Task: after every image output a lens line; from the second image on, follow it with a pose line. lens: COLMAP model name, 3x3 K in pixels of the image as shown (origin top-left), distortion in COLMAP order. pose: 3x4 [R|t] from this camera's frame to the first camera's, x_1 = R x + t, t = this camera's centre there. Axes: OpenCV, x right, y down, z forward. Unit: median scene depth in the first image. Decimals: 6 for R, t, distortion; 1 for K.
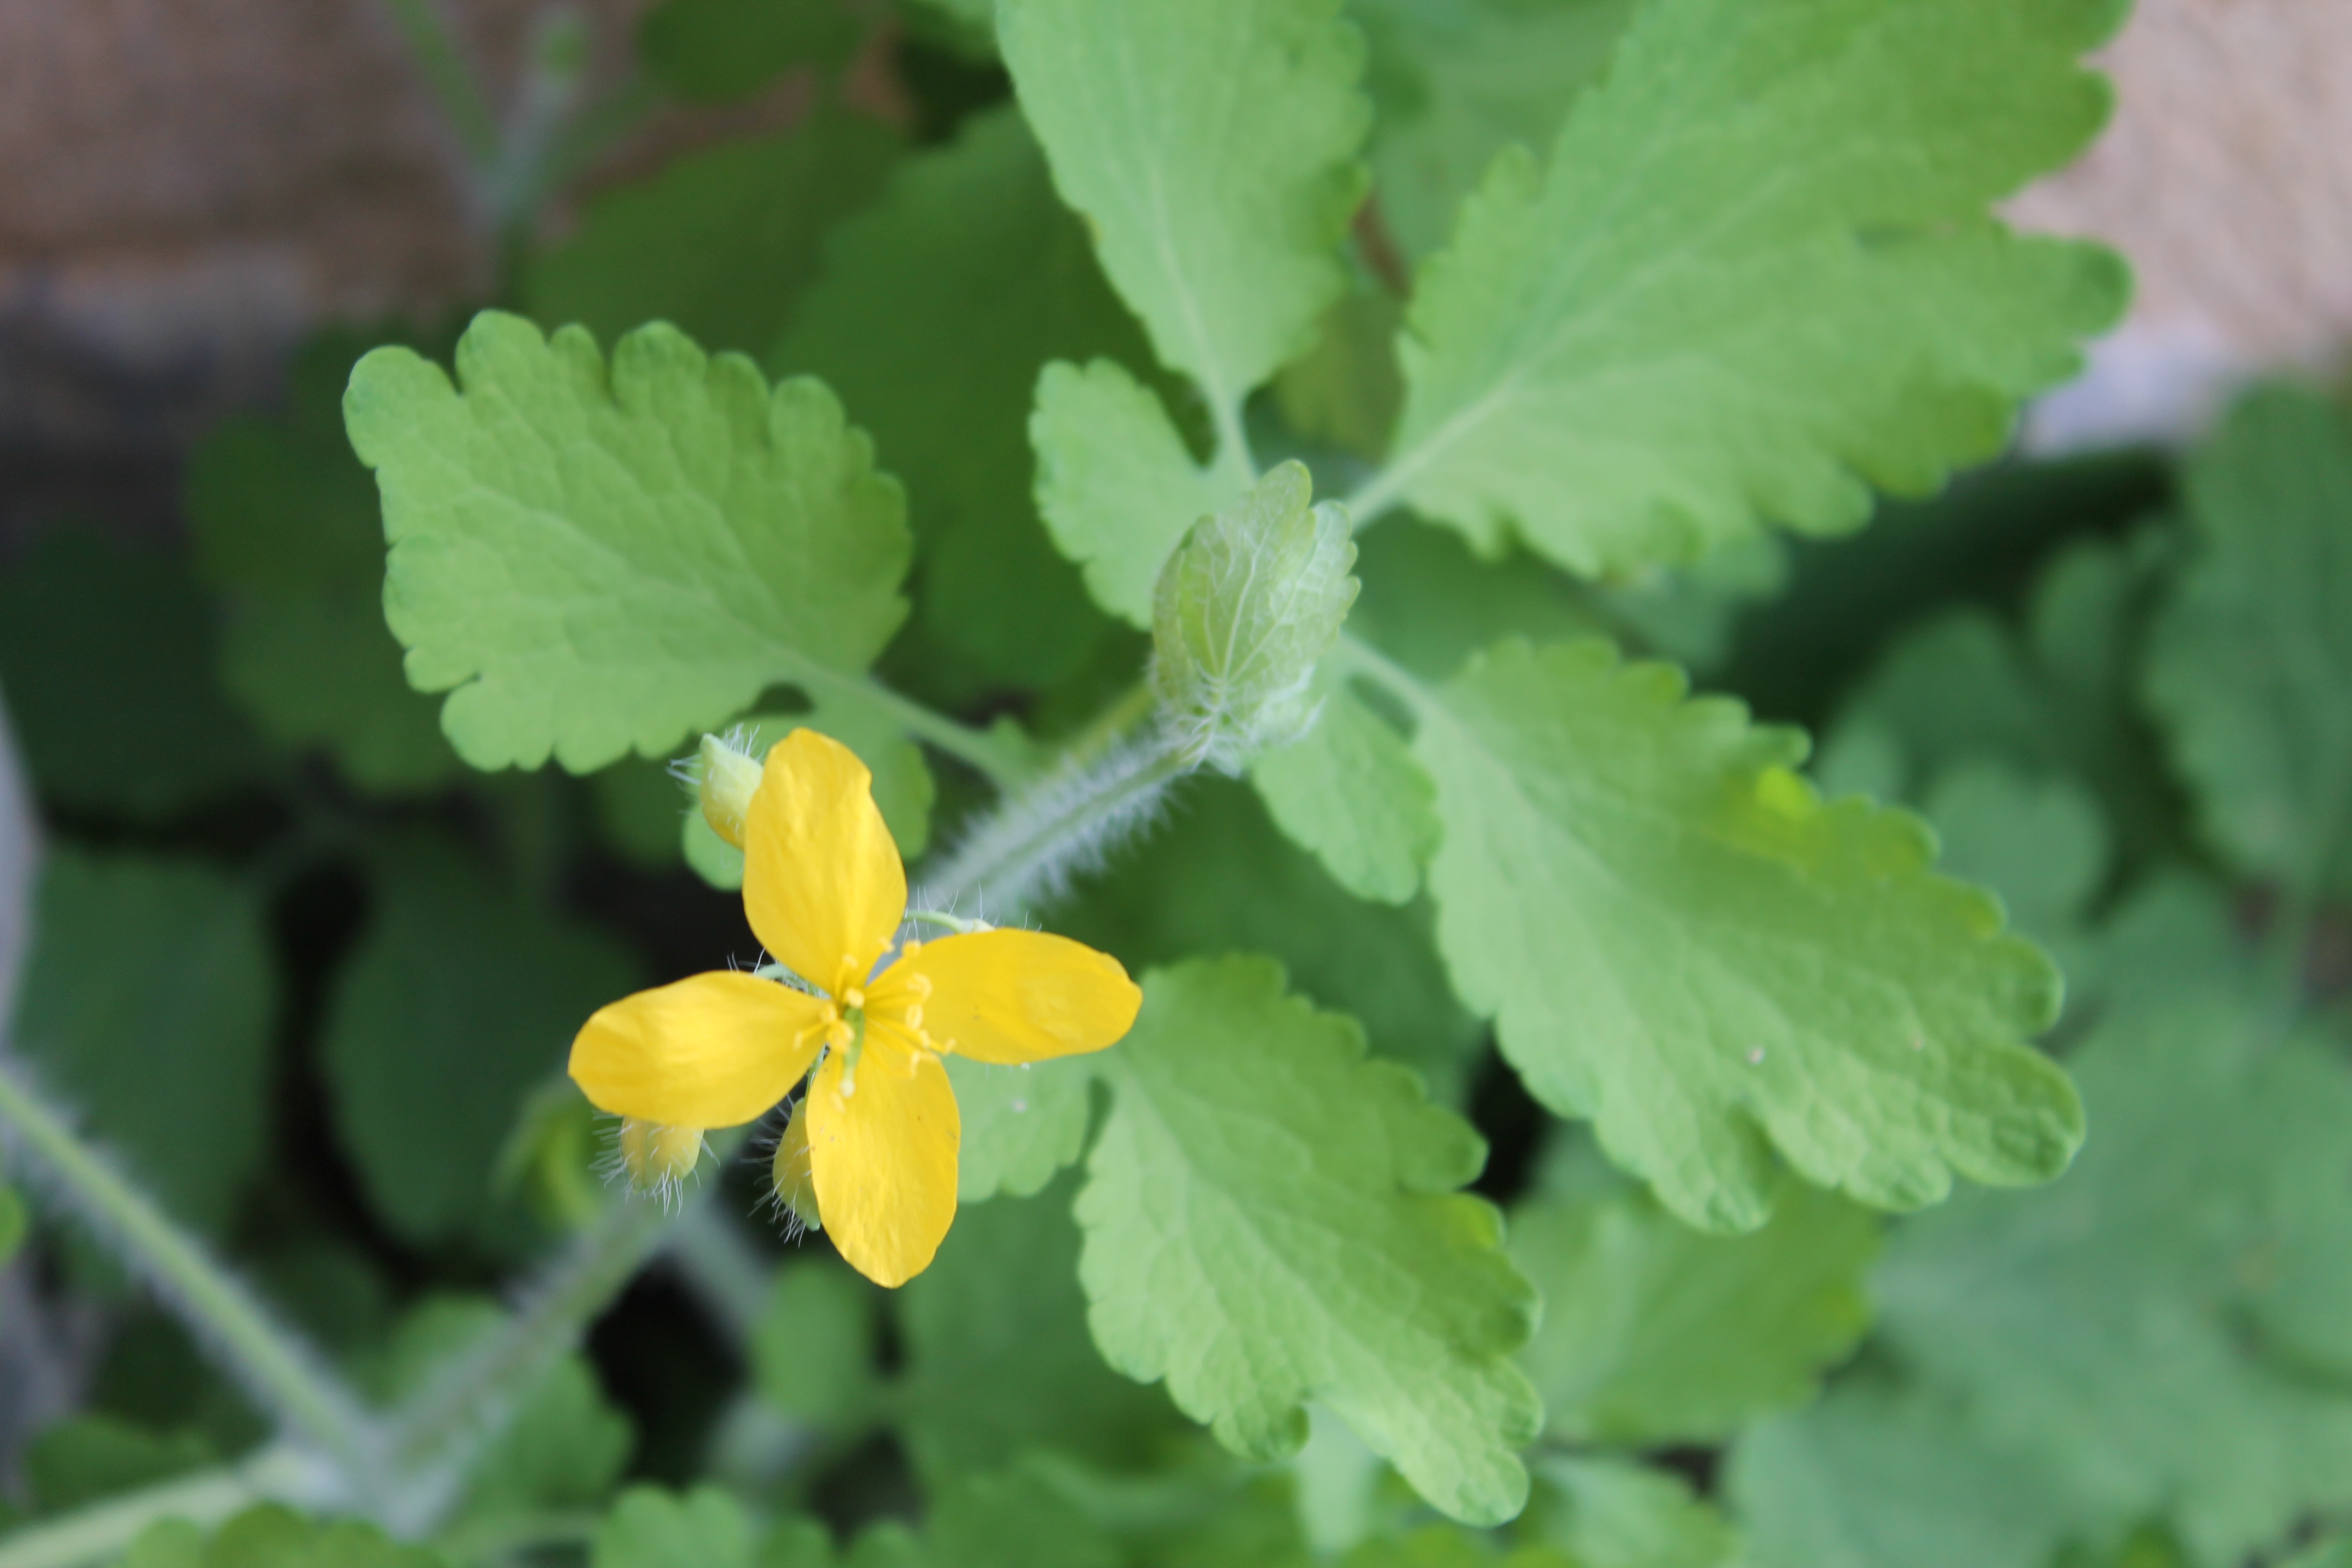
lens RADIAL K [[4772.3, 0, 1173.6], [0, 4772.3, 787.1], [0, 0, 1]] dist [0.047405, 0.000000]
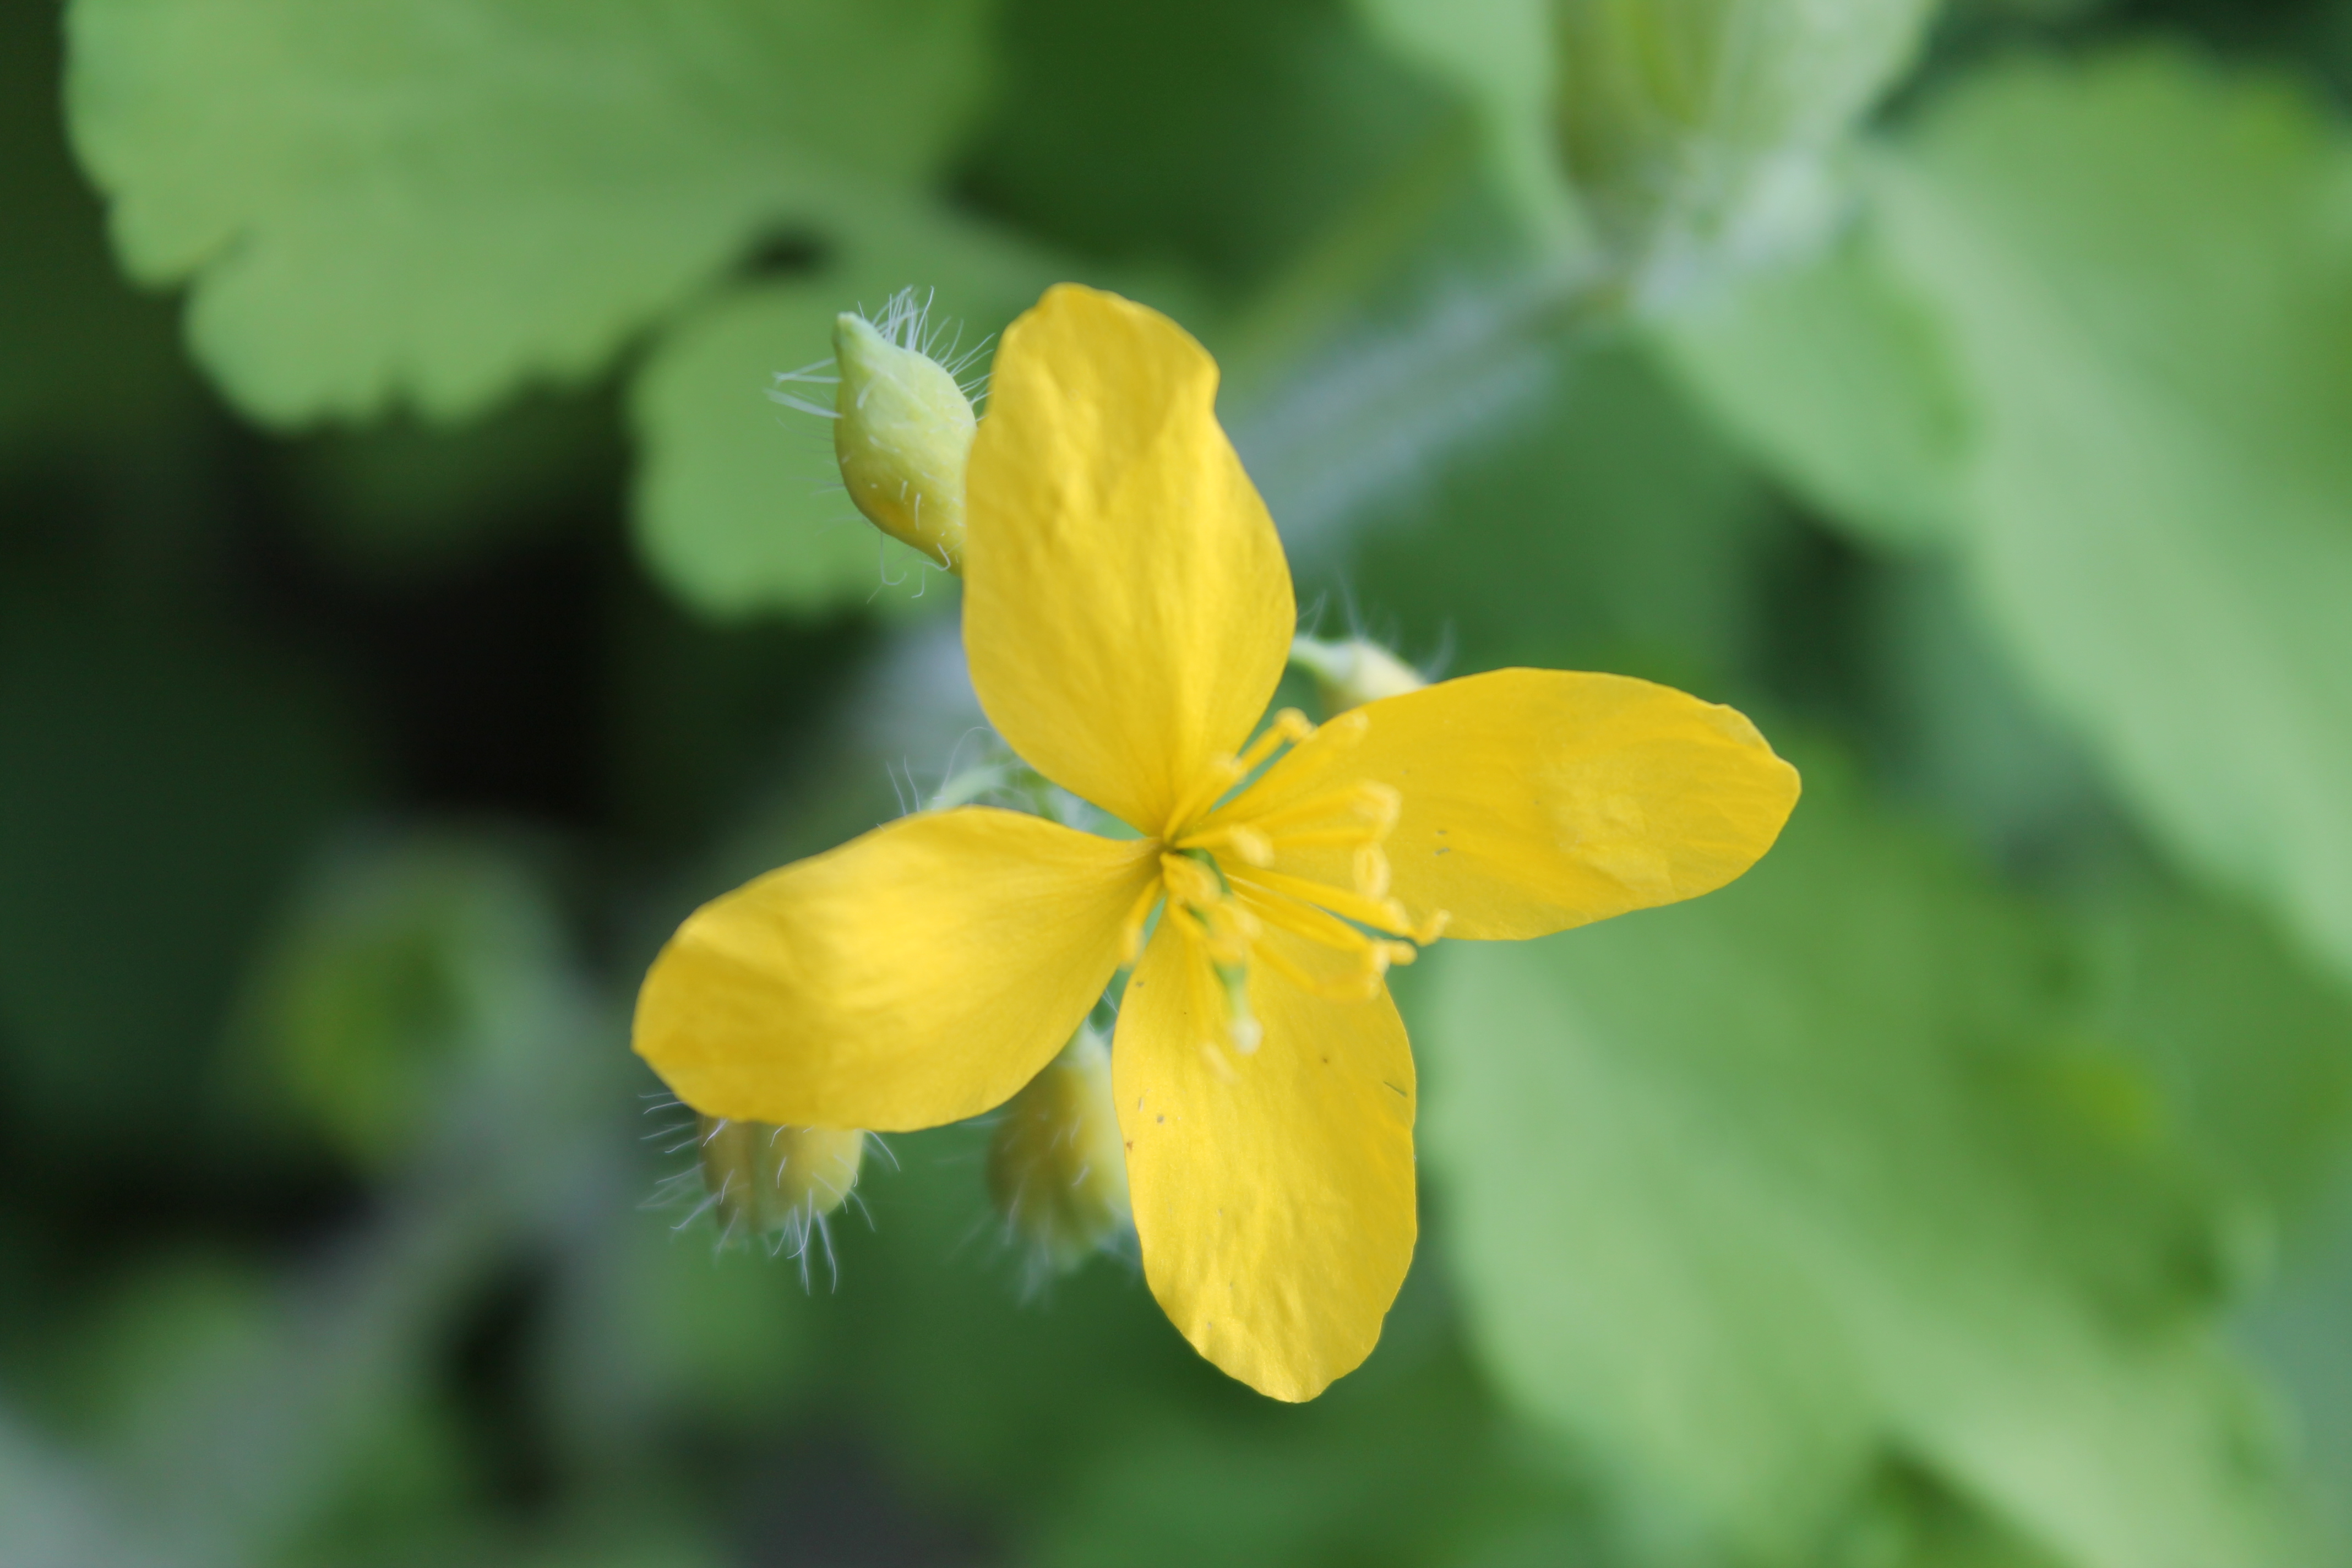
lens RADIAL K [[4772.3, 0, 1177.9], [0, 4772.3, 777.8], [0, 0, 1]] dist [0.047405, 0.000000]
pose [[0.988395, -0.086962, 0.124548, -0.128751], [0.075986, 0.993009, 0.090327, -0.005544], [-0.131533, -0.079815, 0.988093, 0.521242]]
